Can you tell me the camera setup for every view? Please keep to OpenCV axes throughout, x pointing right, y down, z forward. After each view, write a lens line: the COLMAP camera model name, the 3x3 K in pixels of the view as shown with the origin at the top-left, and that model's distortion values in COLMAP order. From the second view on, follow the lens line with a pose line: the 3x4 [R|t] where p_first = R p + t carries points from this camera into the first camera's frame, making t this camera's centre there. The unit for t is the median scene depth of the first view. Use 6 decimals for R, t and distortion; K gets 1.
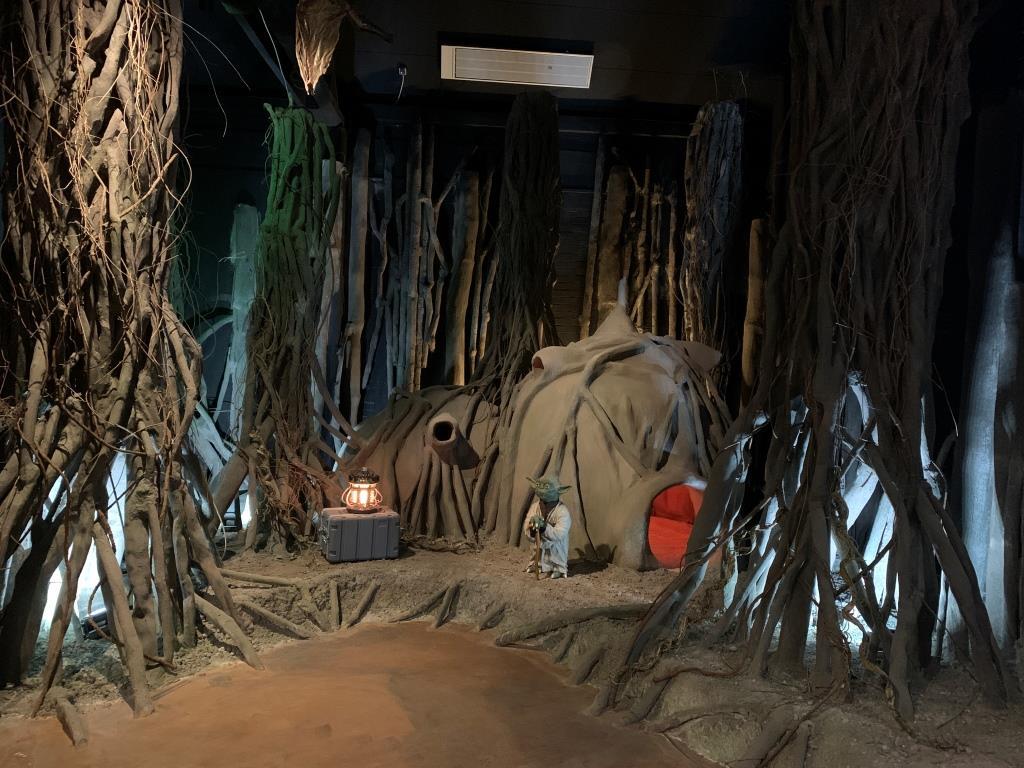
lens RADIAL K [[770.7, 0, 512.3], [0, 770.7, 386.1], [0, 0, 1]] dist [0.000054, -0.001013]
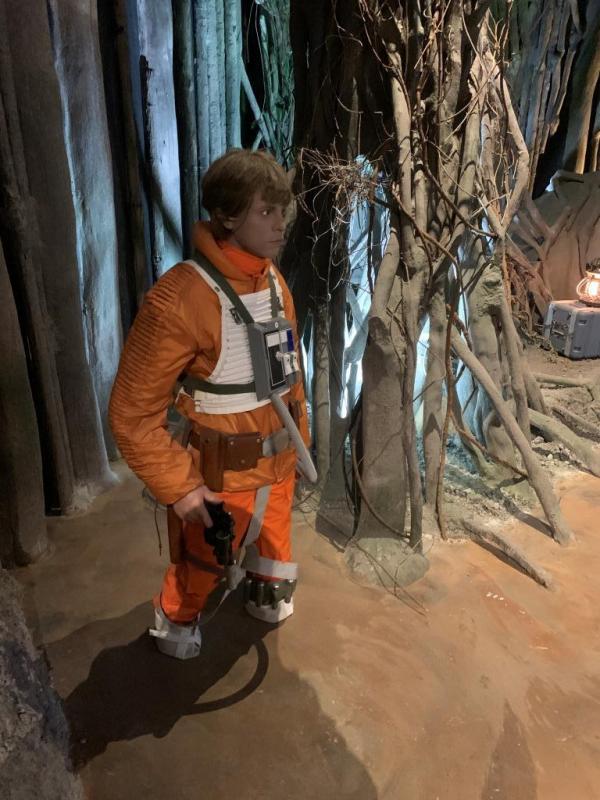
lens RADIAL K [[602.1, 0, 299.3], [0, 602.1, 398.9], [0, 0, 1]] dist [0.000054, -0.001013]
pose [[0.984650, 0.030074, -0.171930, -0.436429], [0.025886, 0.948989, 0.314244, 0.036304], [0.172610, -0.313871, 0.933644, 0.245080]]
